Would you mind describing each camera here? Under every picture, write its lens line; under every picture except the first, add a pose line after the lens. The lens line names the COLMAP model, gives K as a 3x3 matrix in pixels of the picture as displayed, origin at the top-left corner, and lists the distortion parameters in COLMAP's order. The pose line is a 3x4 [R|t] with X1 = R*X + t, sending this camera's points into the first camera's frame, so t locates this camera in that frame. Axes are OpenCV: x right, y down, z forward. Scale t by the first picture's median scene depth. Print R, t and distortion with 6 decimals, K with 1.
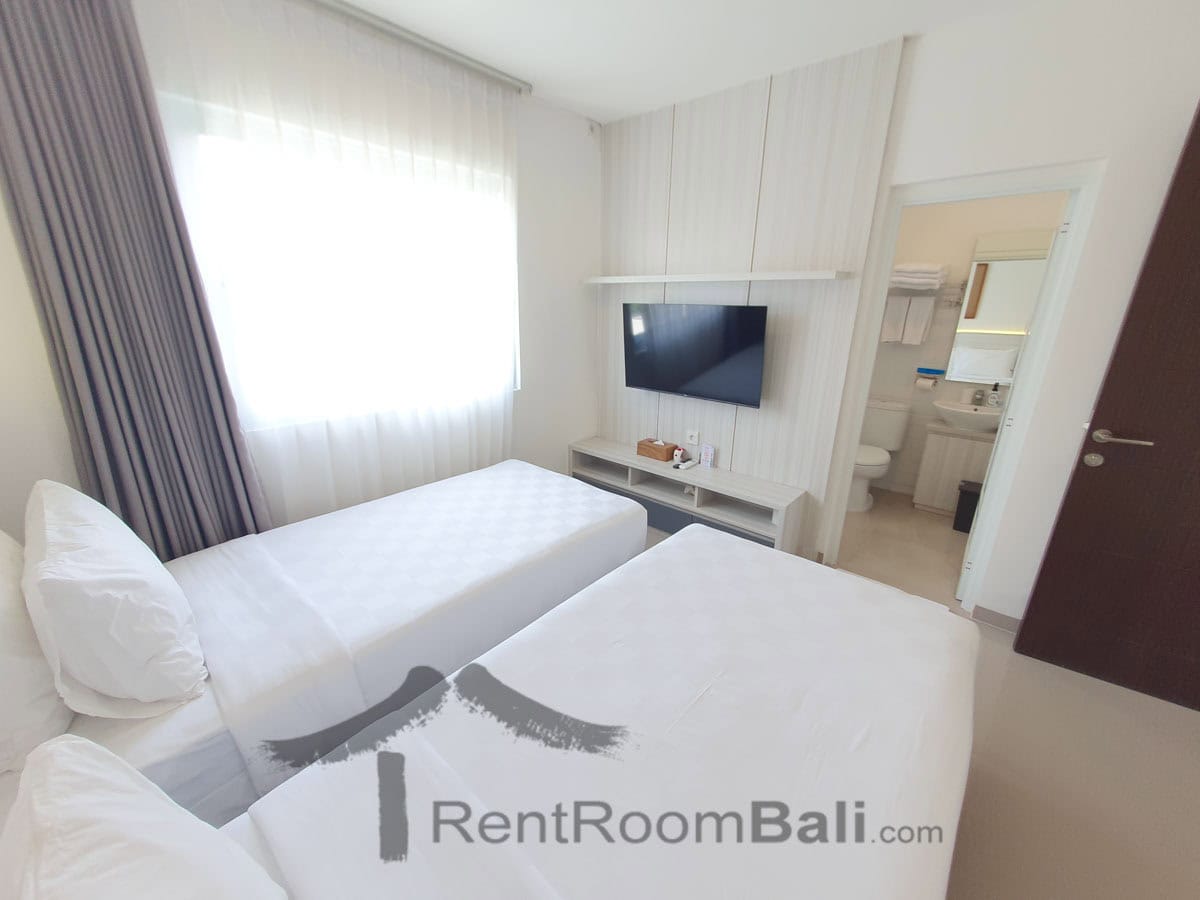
lens RADIAL K [[469.3, 0, 600.7], [0, 469.3, 454.4], [0, 0, 1]] dist [0.001041, -0.000001]
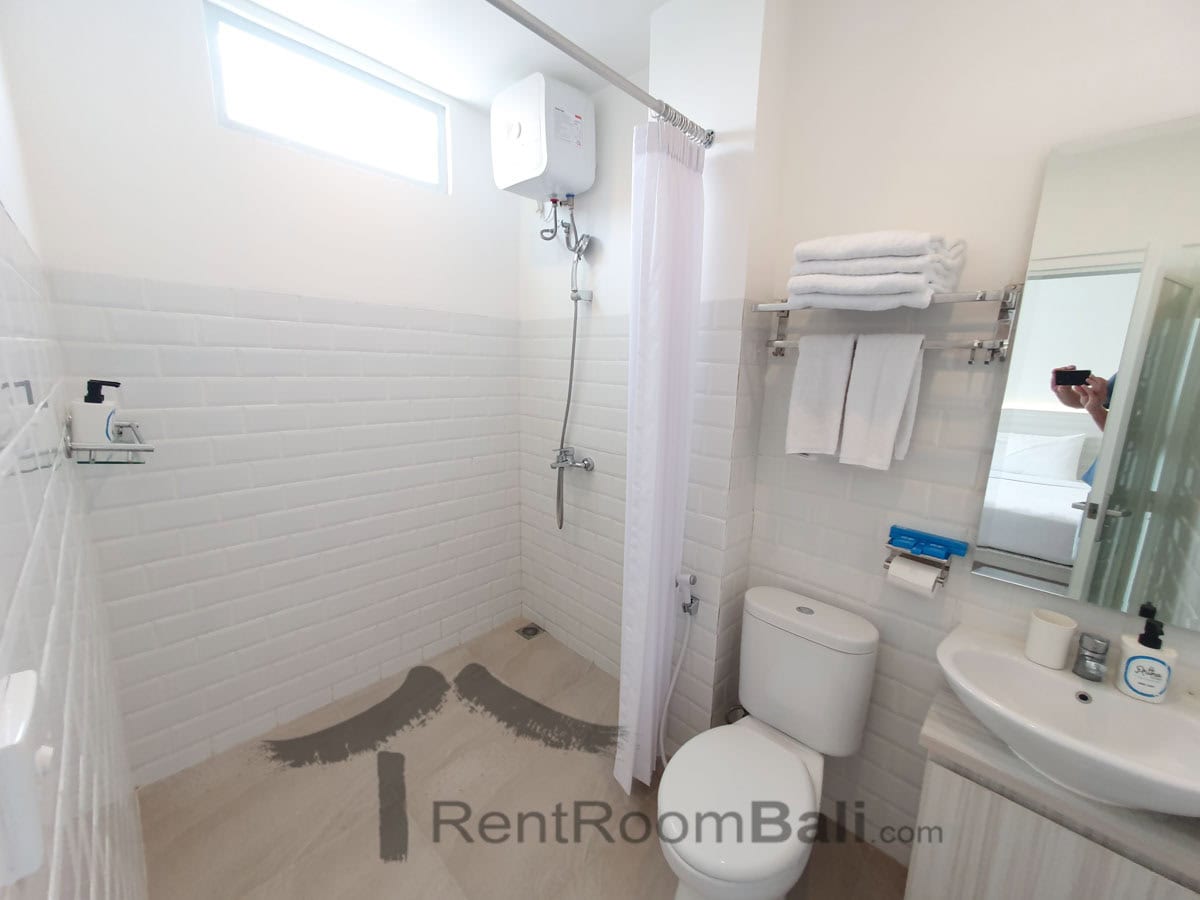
lens RADIAL K [[469.3, 0, 599.3], [0, 469.3, 446.6], [0, 0, 1]] dist [0.001041, -0.000001]
pose [[0.999613, 0.012459, -0.024876, 0.485133], [-0.015210, 0.993401, -0.113676, -0.211699], [0.023296, 0.114010, 0.993206, 0.663660]]
